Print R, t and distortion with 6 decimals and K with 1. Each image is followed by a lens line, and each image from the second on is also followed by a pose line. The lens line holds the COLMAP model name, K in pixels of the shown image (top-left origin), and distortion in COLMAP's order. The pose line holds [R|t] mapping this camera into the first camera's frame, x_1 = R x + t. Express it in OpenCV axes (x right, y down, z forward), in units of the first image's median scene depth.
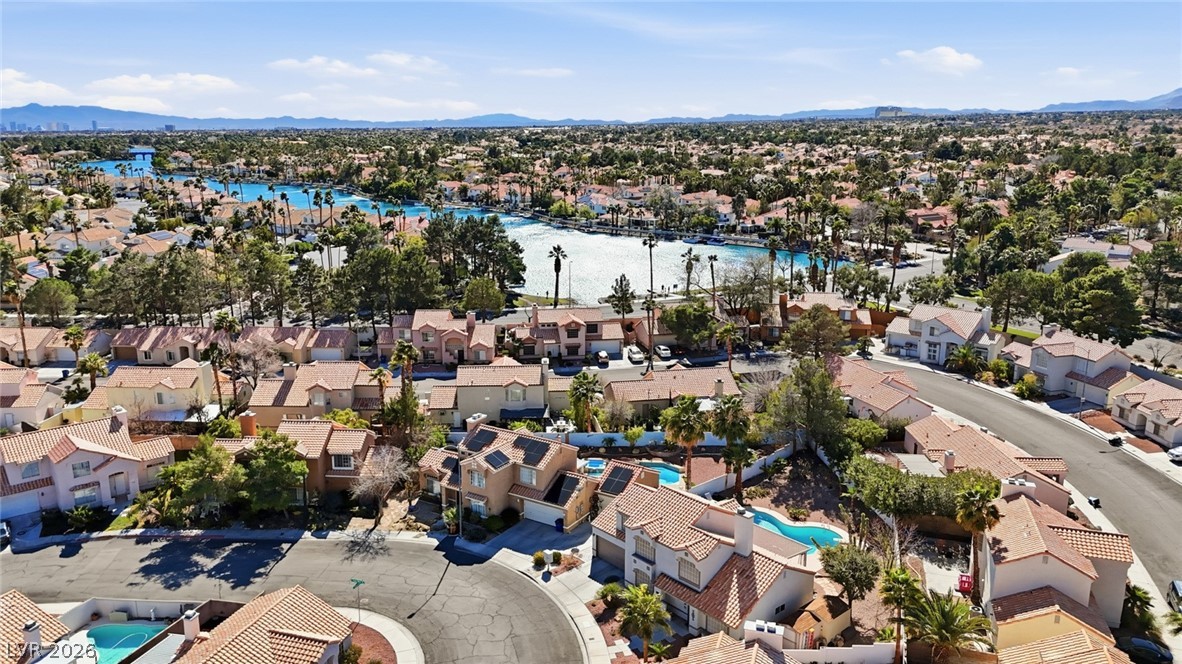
lens RADIAL K [[867.8, 0, 594.1], [0, 867.8, 332.8], [0, 0, 1]] dist [0.071284, -0.065630]
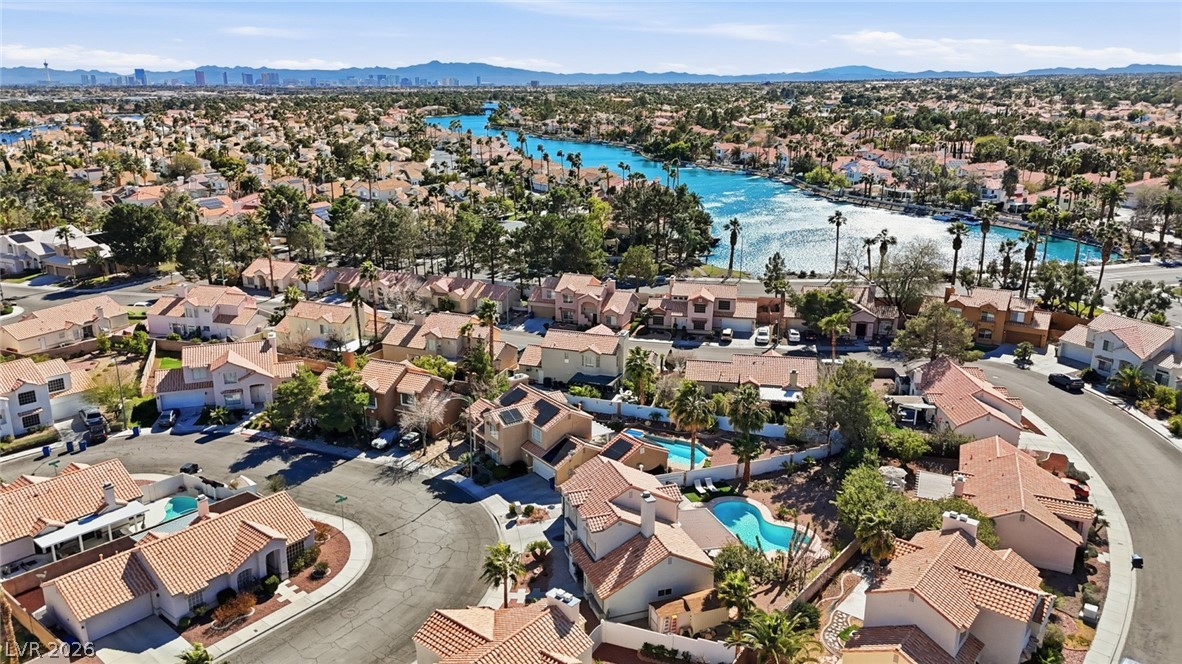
lens RADIAL K [[867.8, 0, 589.5], [0, 867.8, 335.8], [0, 0, 1]] dist [0.071284, -0.065630]
pose [[0.927632, 0.107458, -0.357703, 0.223658], [-0.088649, 0.993696, 0.068623, -0.025683], [0.362822, -0.031947, 0.931311, 0.001050]]
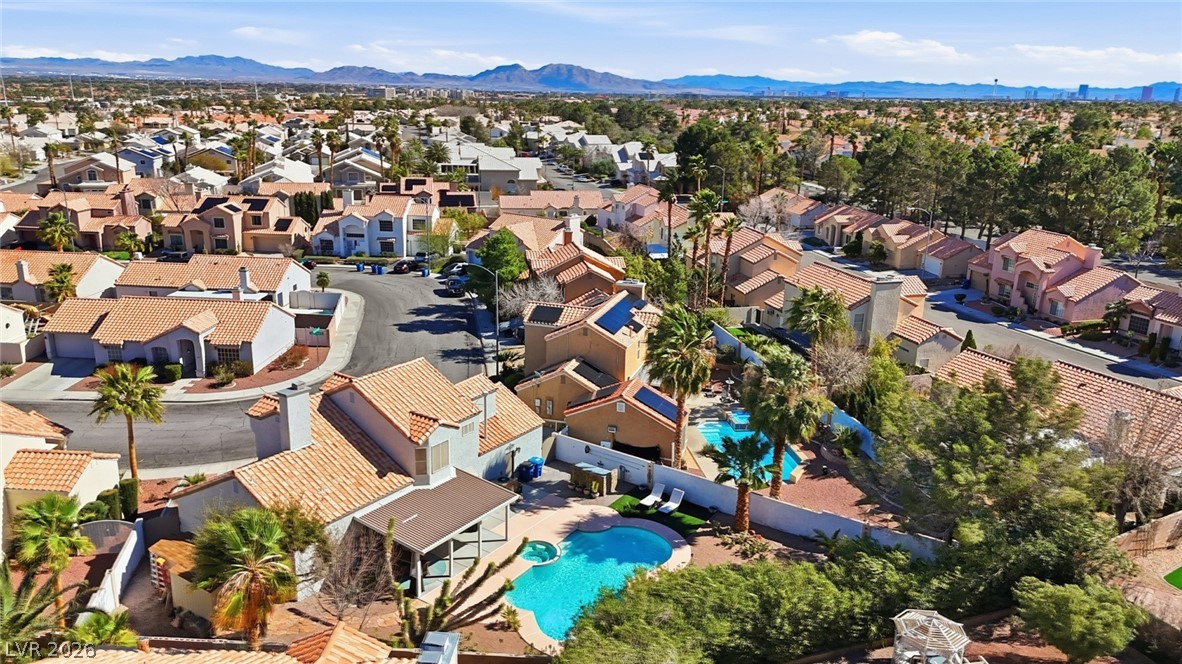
lens RADIAL K [[867.8, 0, 584.5], [0, 867.8, 332.1], [0, 0, 1]] dist [0.071284, -0.065630]
pose [[0.233478, 0.270922, -0.933857, 0.391816], [-0.244182, 0.945961, 0.213384, -0.010846], [0.941203, 0.178210, 0.287015, 0.487577]]
